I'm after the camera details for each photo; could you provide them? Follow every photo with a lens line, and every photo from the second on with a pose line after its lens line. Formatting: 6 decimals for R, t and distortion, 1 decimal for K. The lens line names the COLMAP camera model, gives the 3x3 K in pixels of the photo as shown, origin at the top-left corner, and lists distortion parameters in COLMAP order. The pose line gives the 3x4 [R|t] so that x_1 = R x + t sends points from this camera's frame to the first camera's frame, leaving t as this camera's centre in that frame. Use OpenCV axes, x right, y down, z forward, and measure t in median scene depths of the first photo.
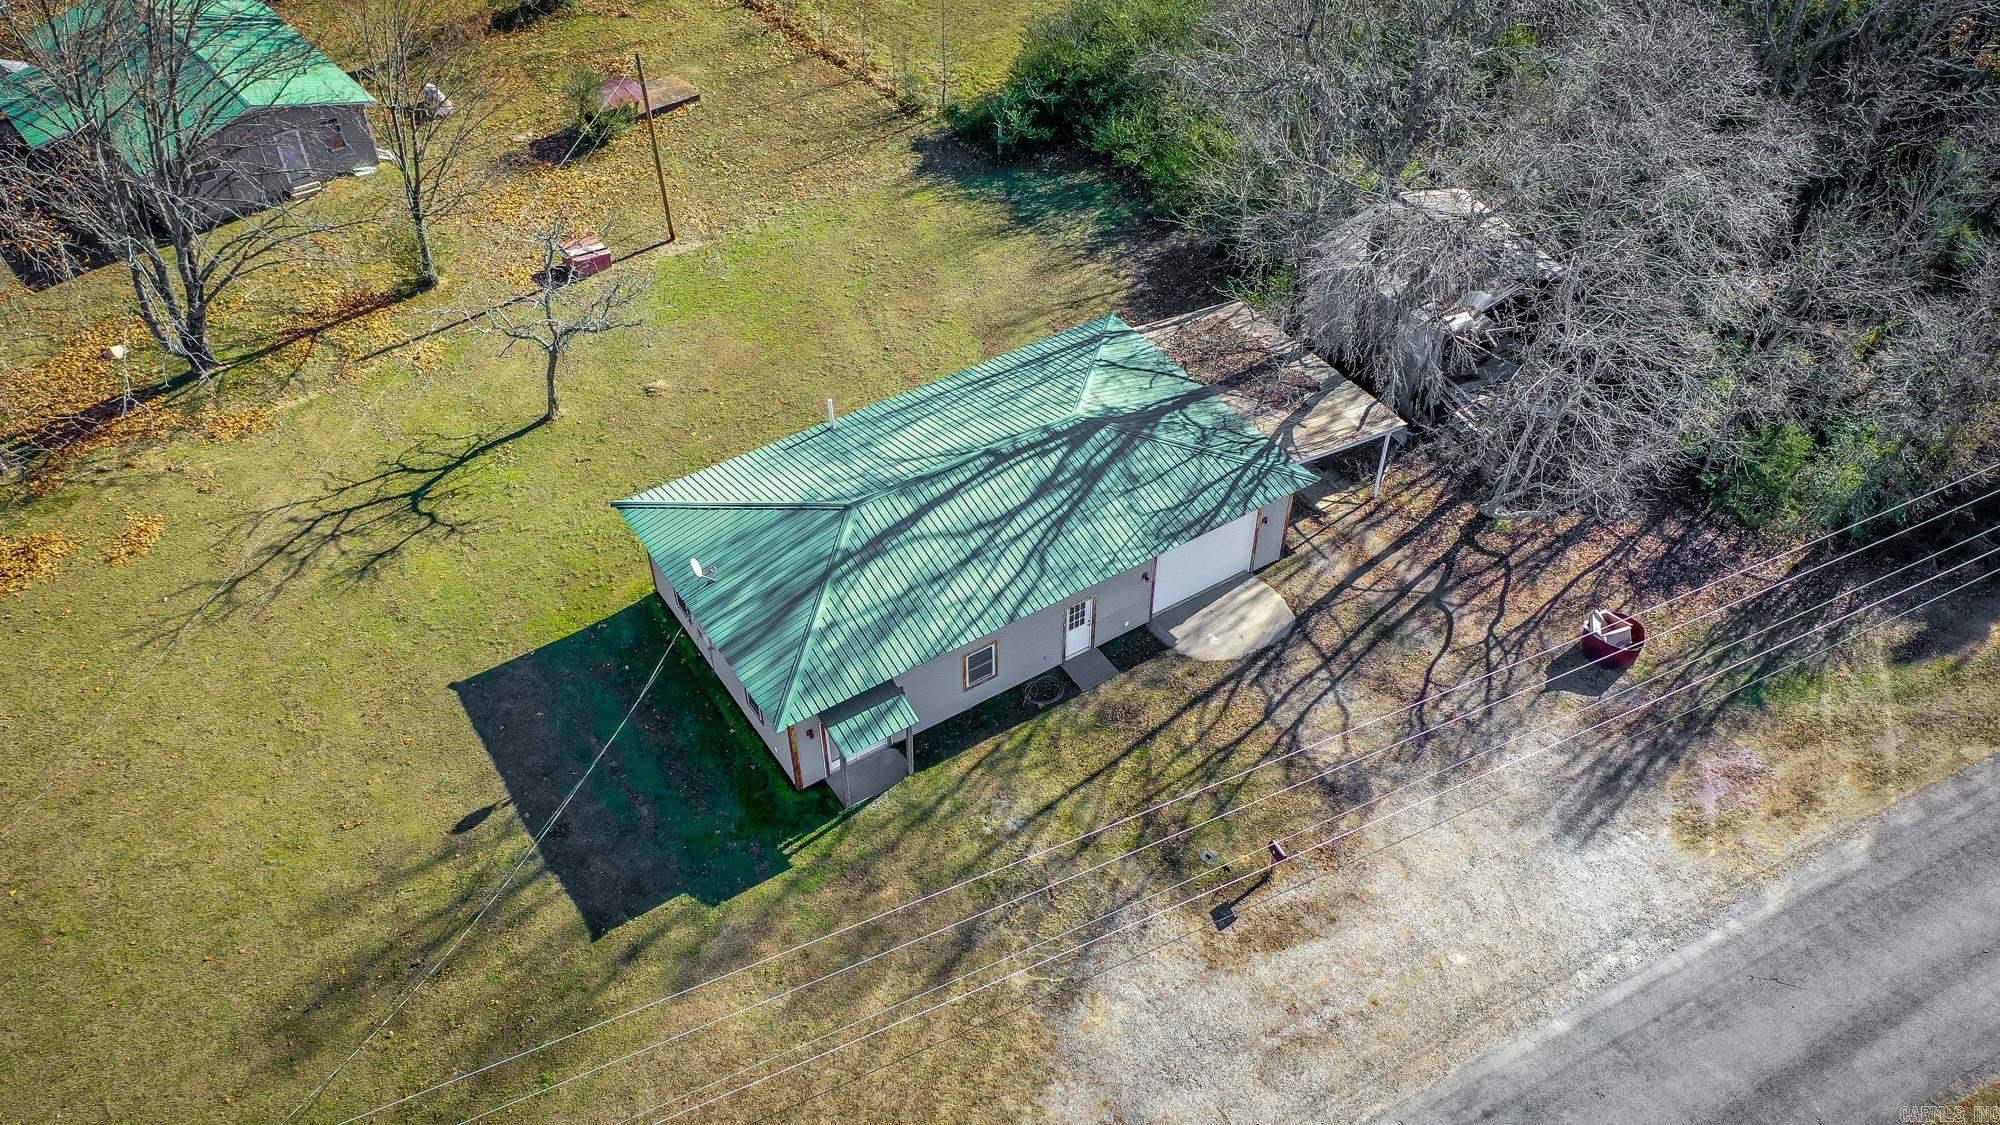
lens RADIAL K [[1545.7, 0, 995.8], [0, 1545.7, 561.5], [0, 0, 1]] dist [-0.002953, 0.002911]
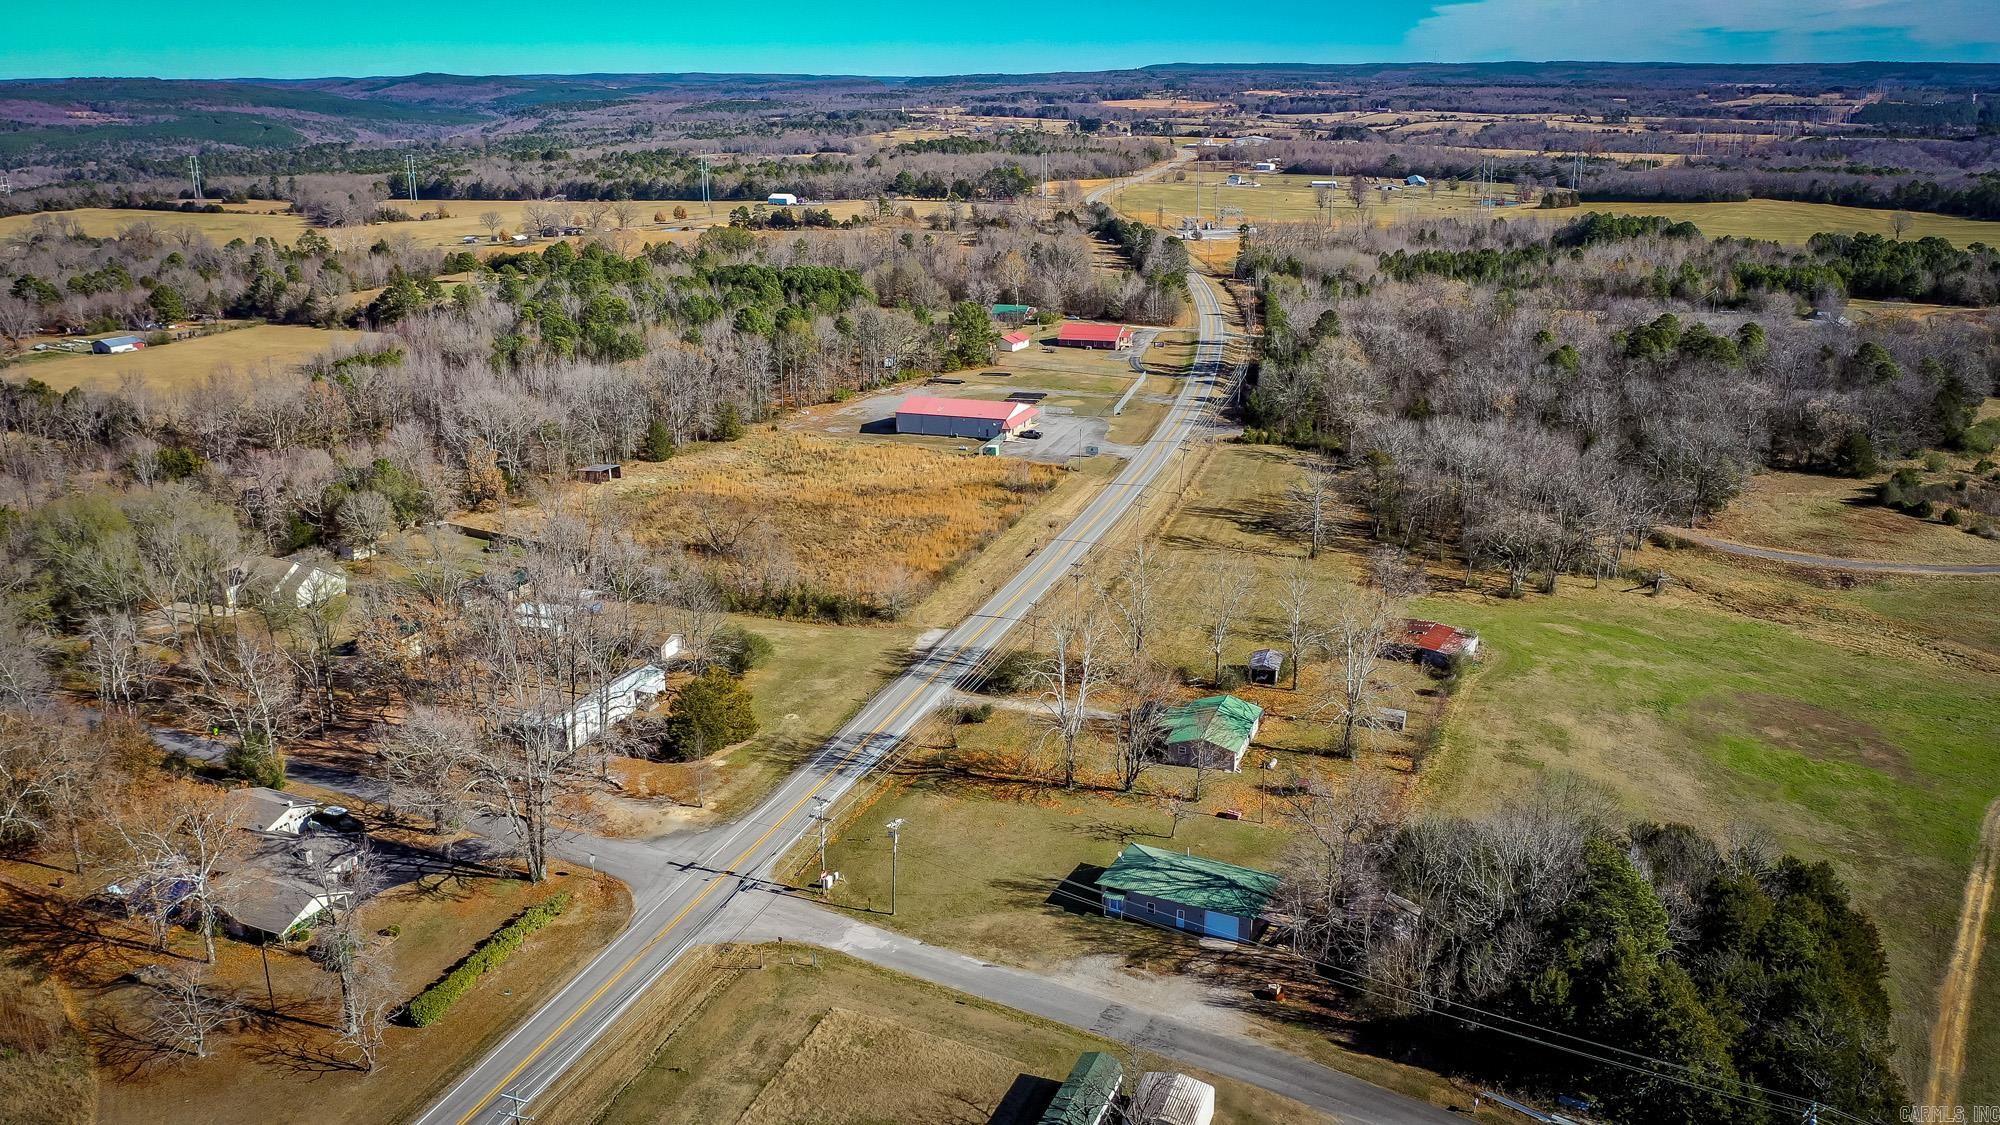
lens RADIAL K [[1545.7, 0, 995.8], [0, 1545.7, 561.5], [0, 0, 1]] dist [-0.002953, 0.002911]
pose [[0.494436, 0.250019, -0.832480, 2.665165], [-0.592218, 0.797943, -0.112090, 0.040663], [0.636247, 0.548431, 0.542598, -1.729886]]
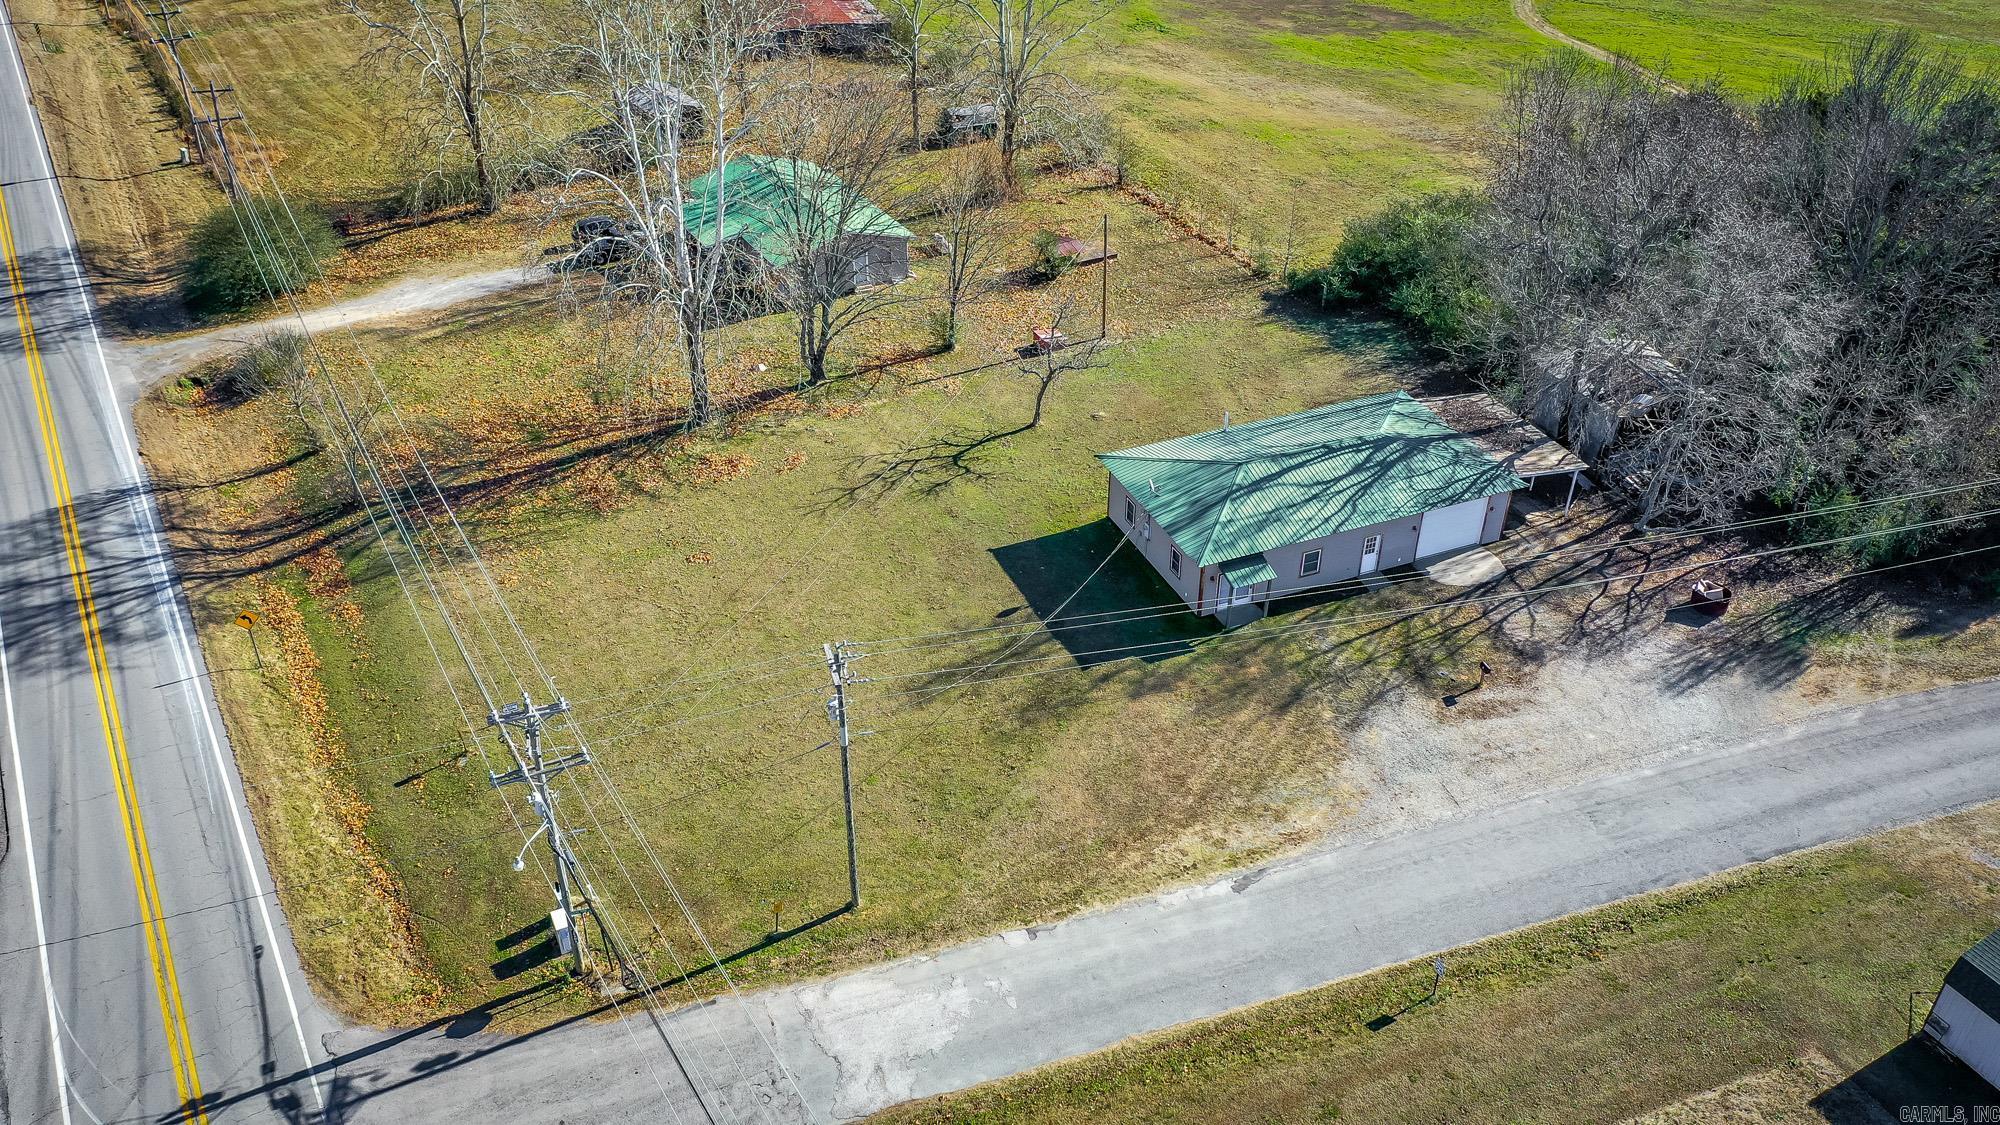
lens RADIAL K [[1545.7, 0, 995.8], [0, 1545.7, 561.5], [0, 0, 1]] dist [-0.002953, 0.002911]
pose [[0.984231, 0.107164, -0.140735, -0.105908], [-0.127118, 0.981752, -0.141438, 0.331679], [0.123009, 0.157097, 0.979892, -0.655437]]
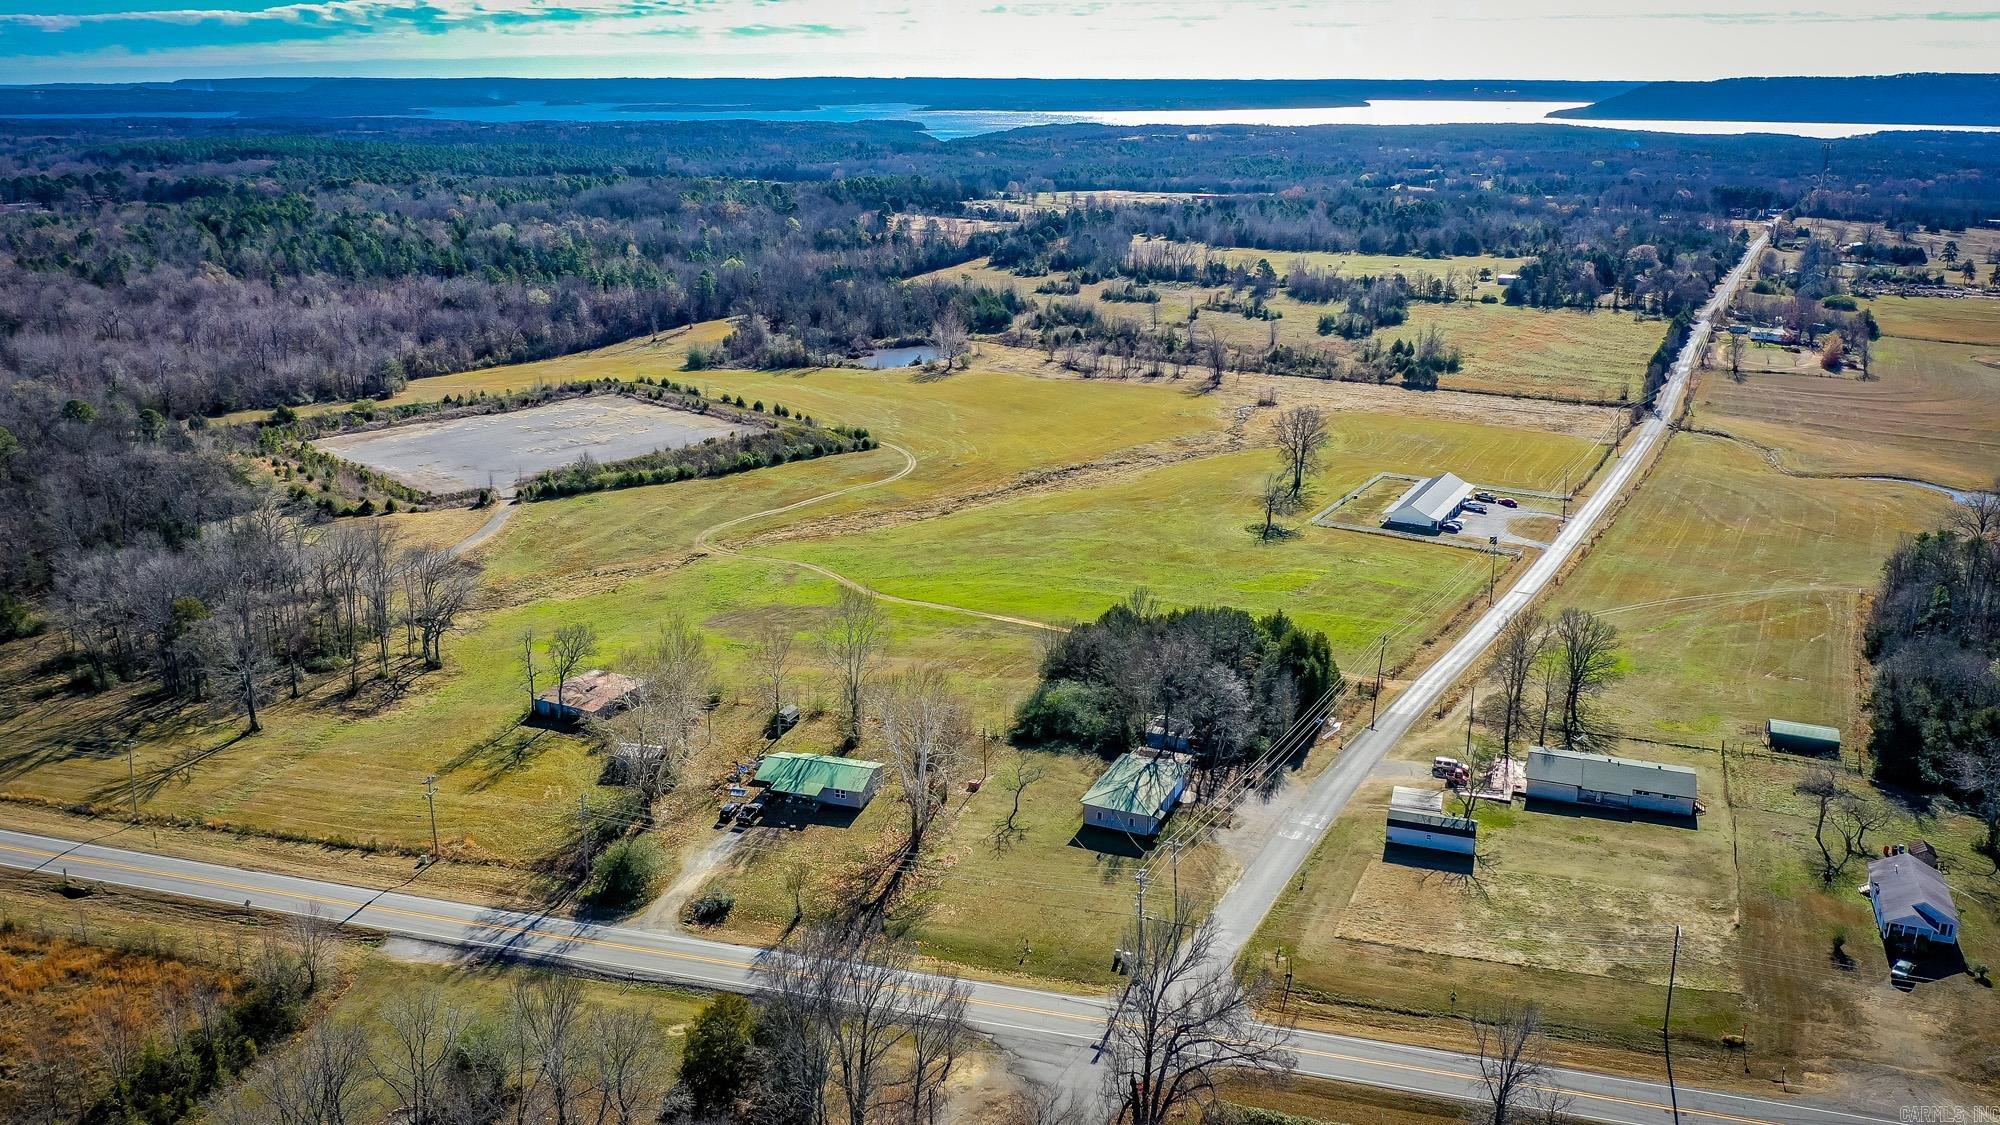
lens RADIAL K [[1545.7, 0, 995.8], [0, 1545.7, 561.5], [0, 0, 1]] dist [-0.002953, 0.002911]
pose [[0.835785, -0.146731, 0.529087, -2.859374], [0.370060, 0.862411, -0.345402, 0.872810], [-0.405609, 0.484476, 0.775090, -2.921923]]
